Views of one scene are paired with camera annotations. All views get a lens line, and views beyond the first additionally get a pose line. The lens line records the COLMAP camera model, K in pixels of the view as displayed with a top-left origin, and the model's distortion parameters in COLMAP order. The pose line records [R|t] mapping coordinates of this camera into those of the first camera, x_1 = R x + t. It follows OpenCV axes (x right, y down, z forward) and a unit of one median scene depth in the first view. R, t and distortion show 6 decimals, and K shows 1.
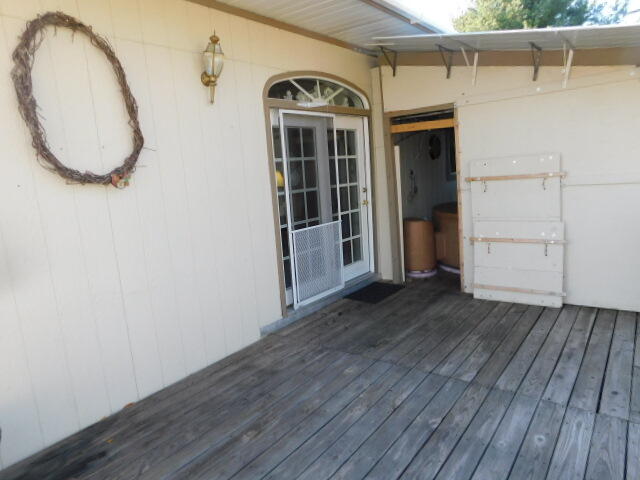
lens RADIAL K [[427.3, 0, 322.2], [0, 427.3, 239.5], [0, 0, 1]] dist [-0.058705, 0.044273]
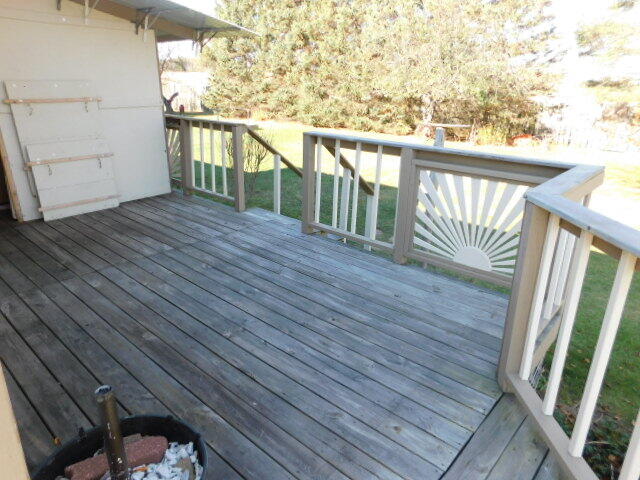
lens RADIAL K [[427.3, 0, 319.1], [0, 427.3, 241.2], [0, 0, 1]] dist [-0.058705, 0.044273]
pose [[0.072786, -0.271892, 0.959571, -0.843201], [0.144474, 0.954849, 0.259596, 0.021028], [-0.986828, 0.119738, 0.108781, 0.341866]]
